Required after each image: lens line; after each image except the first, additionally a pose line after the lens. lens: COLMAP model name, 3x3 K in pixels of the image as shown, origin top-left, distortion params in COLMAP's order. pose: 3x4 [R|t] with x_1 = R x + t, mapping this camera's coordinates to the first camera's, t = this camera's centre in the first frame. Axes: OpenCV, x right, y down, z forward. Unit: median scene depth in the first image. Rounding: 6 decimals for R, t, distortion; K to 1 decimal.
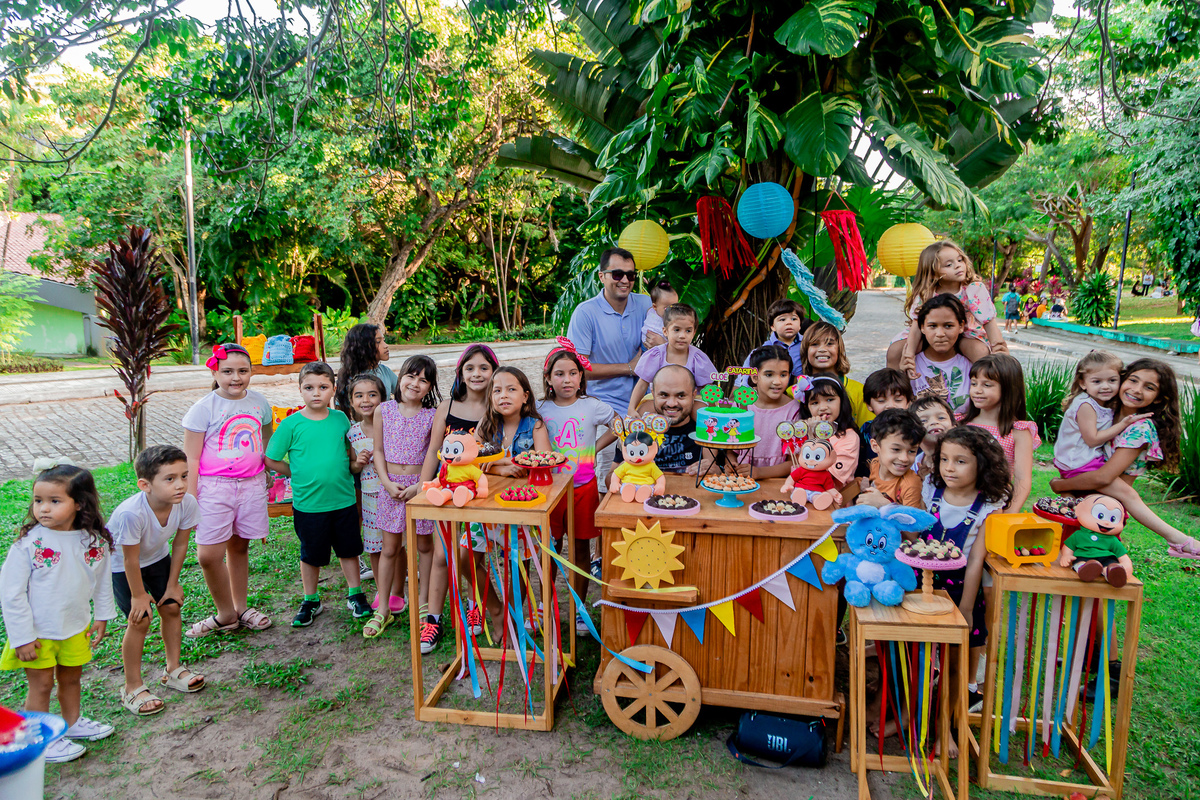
lens RADIAL K [[800.8, 0, 600.0], [0, 800.8, 400.0], [0, 0, 1]] dist [0.021288, -0.002374]
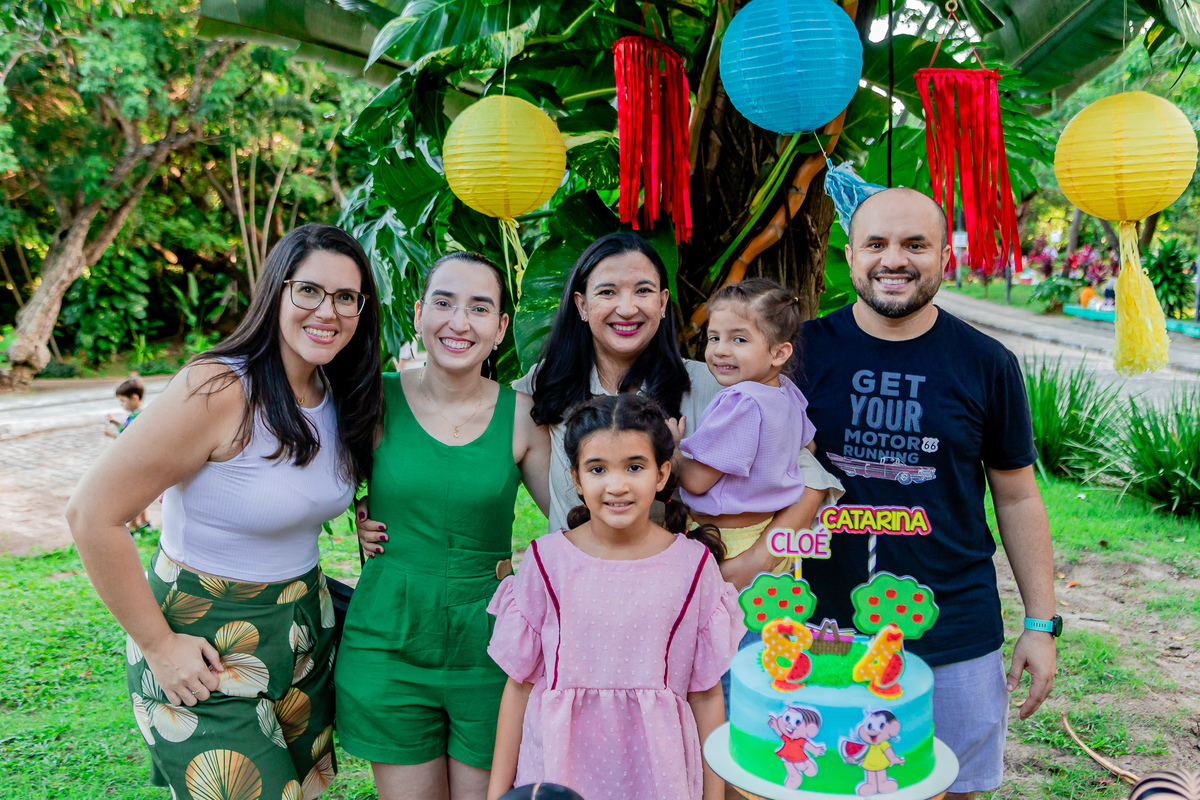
lens RADIAL K [[1205.2, 0, 600.0], [0, 1205.2, 400.0], [0, 0, 1]] dist [0.005264, -0.002071]
pose [[0.989331, -0.035966, 0.141179, 0.012462], [0.041051, 0.998603, -0.033274, -0.049174], [-0.139785, 0.038714, 0.989425, 0.408029]]
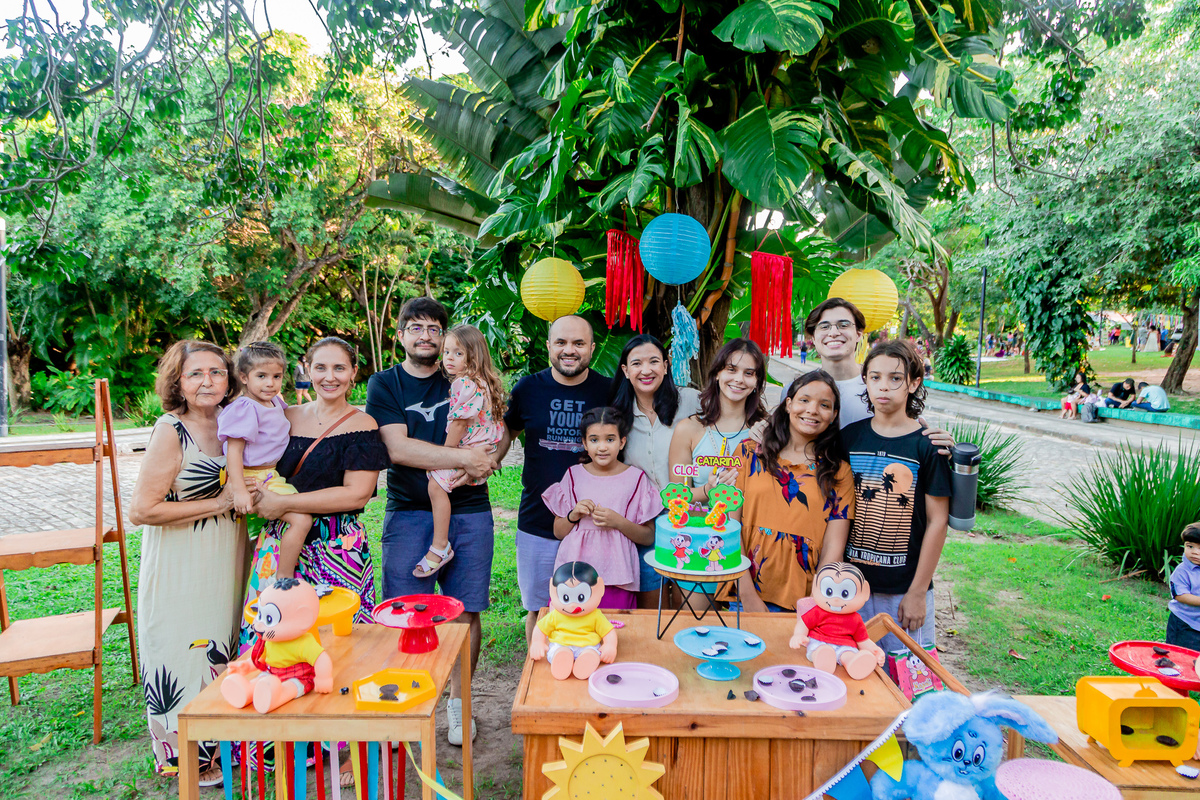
lens RADIAL K [[798.2, 0, 600.8], [0, 798.2, 398.8], [0, 0, 1]] dist [0.015458, -0.000224]
pose [[0.988650, -0.009109, 0.149962, -0.017210], [0.020370, 0.997070, -0.073729, -0.029034], [-0.148851, 0.075947, 0.985939, 0.238386]]
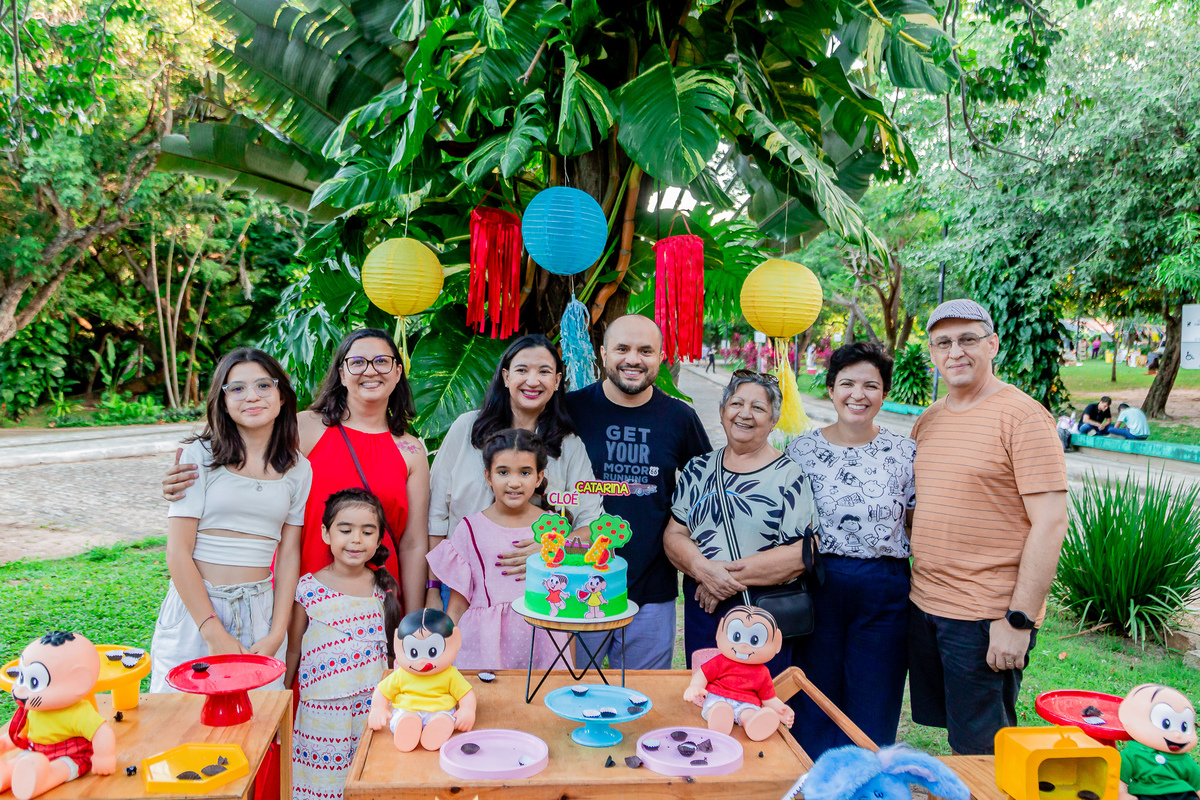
lens RADIAL K [[1029.6, 0, 593.0], [0, 1029.6, 399.7], [0, 0, 1]] dist [0.026744, -0.017501]
pose [[0.964434, 0.004099, 0.264293, -0.017049], [0.020646, 0.995657, -0.090780, -0.022668], [-0.263517, 0.093007, 0.960160, 0.203947]]
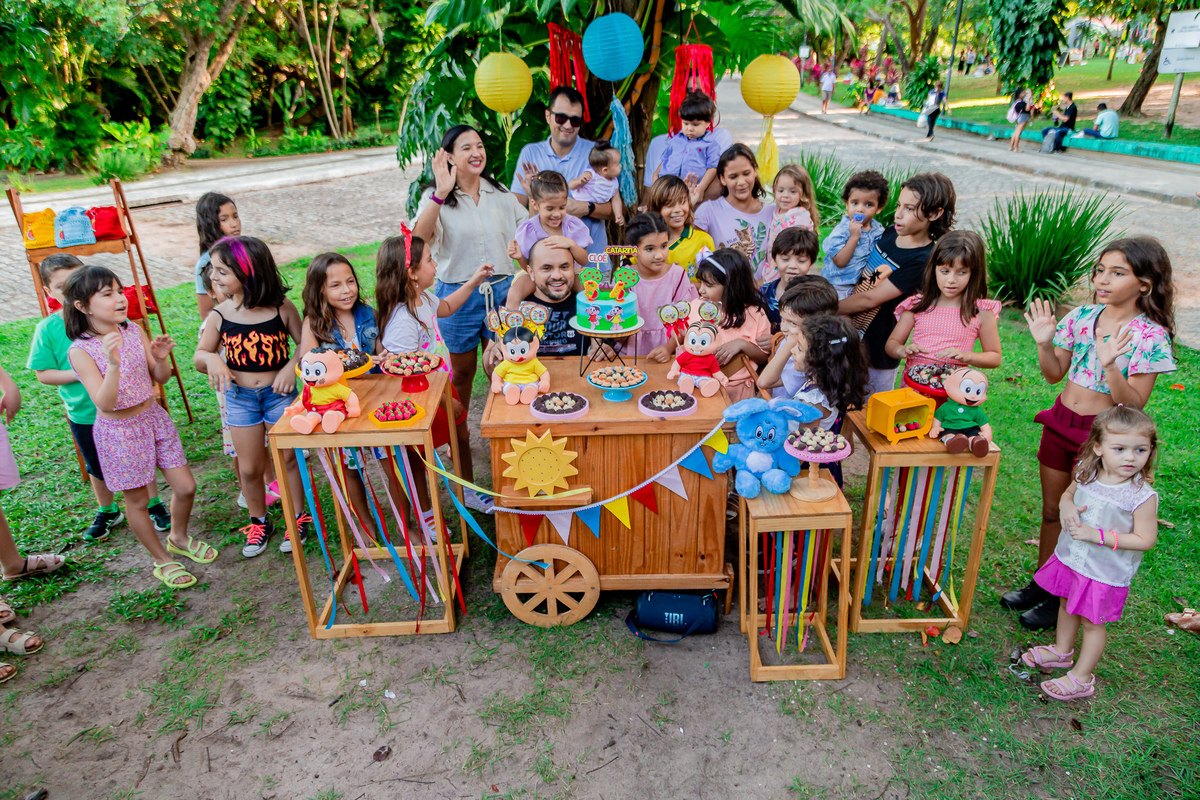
lens RADIAL K [[795.7, 0, 598.5], [0, 795.7, 398.4], [0, 0, 1]] dist [0.013375, 0.000849]
pose [[0.981899, -0.094457, 0.164174, -0.012947], [0.051215, 0.966893, 0.249991, -0.072831], [-0.182352, -0.237058, 0.954228, 0.053269]]
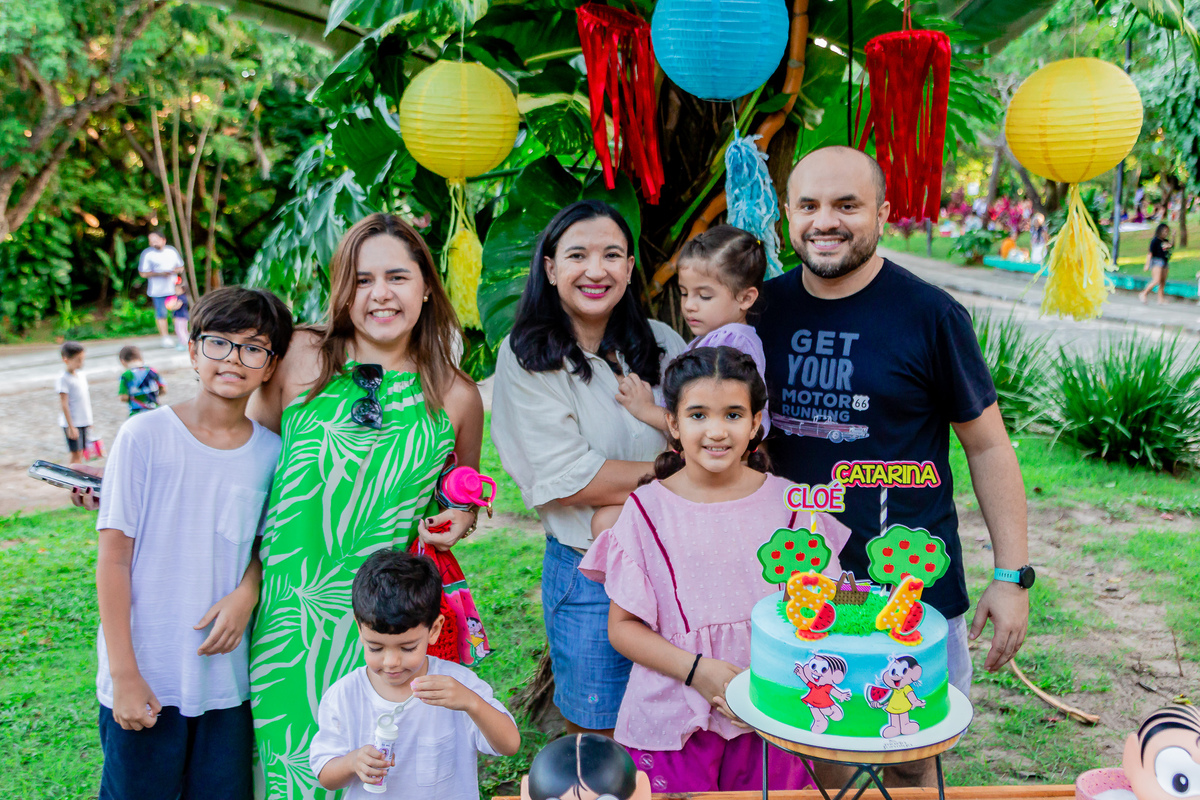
lens RADIAL K [[1197.1, 0, 566.5], [0, 1197.1, 403.5], [0, 0, 1]] dist [0.006233, 0.000134]
pose [[0.983113, -0.059438, 0.173078, -0.012872], [0.059173, 0.998225, 0.006695, -0.051749], [-0.173169, 0.003660, 0.984885, 0.406962]]
